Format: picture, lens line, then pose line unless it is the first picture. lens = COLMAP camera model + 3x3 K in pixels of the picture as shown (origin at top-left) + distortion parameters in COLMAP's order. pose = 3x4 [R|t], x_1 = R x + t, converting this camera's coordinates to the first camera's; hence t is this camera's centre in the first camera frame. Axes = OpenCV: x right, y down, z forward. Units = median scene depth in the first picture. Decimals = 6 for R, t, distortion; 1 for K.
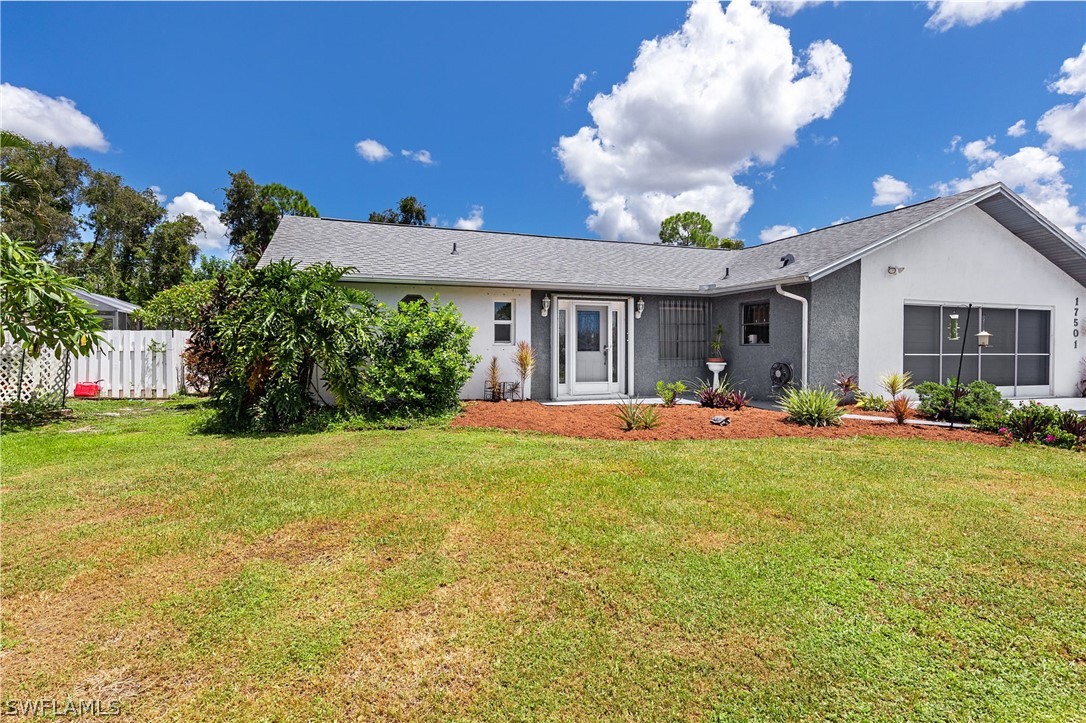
lens RADIAL K [[563.4, 0, 542.5], [0, 563.4, 358.6], [0, 0, 1]] dist [0.005475, -0.001044]
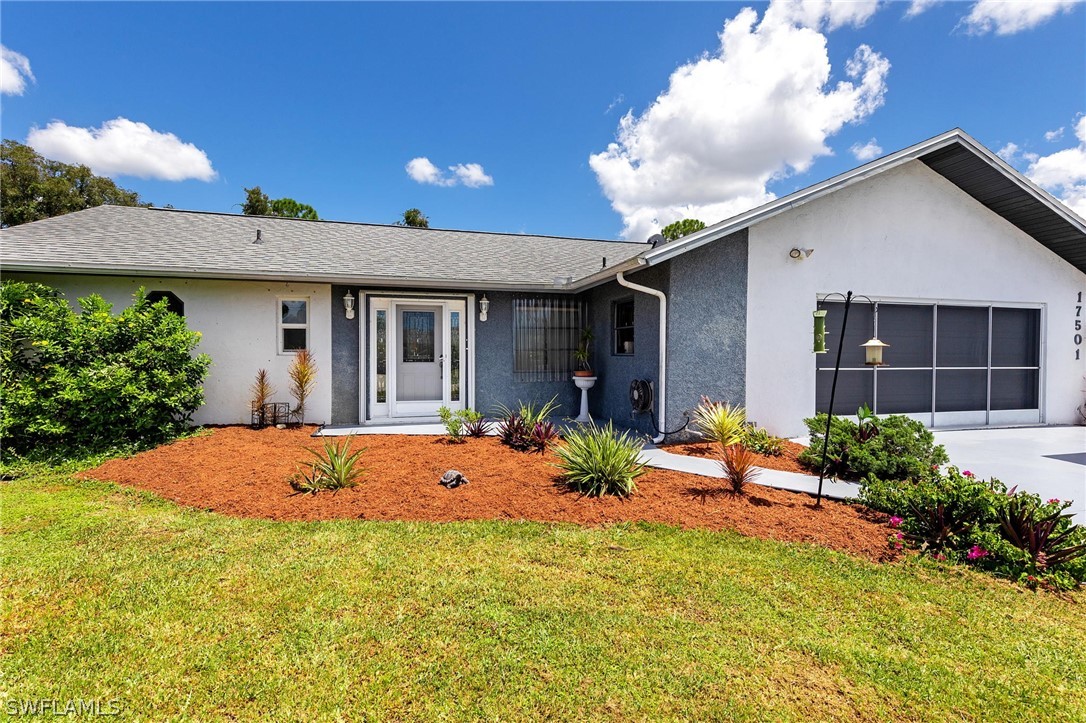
lens RADIAL K [[502.5, 0, 543.4], [0, 502.5, 360.1], [0, 0, 1]] dist [0.001786, 0.000607]
pose [[0.996624, 0.003547, -0.082027, 0.317587], [-0.003527, 0.999994, 0.000396, -0.016891], [0.082028, -0.000105, 0.996630, 0.301415]]
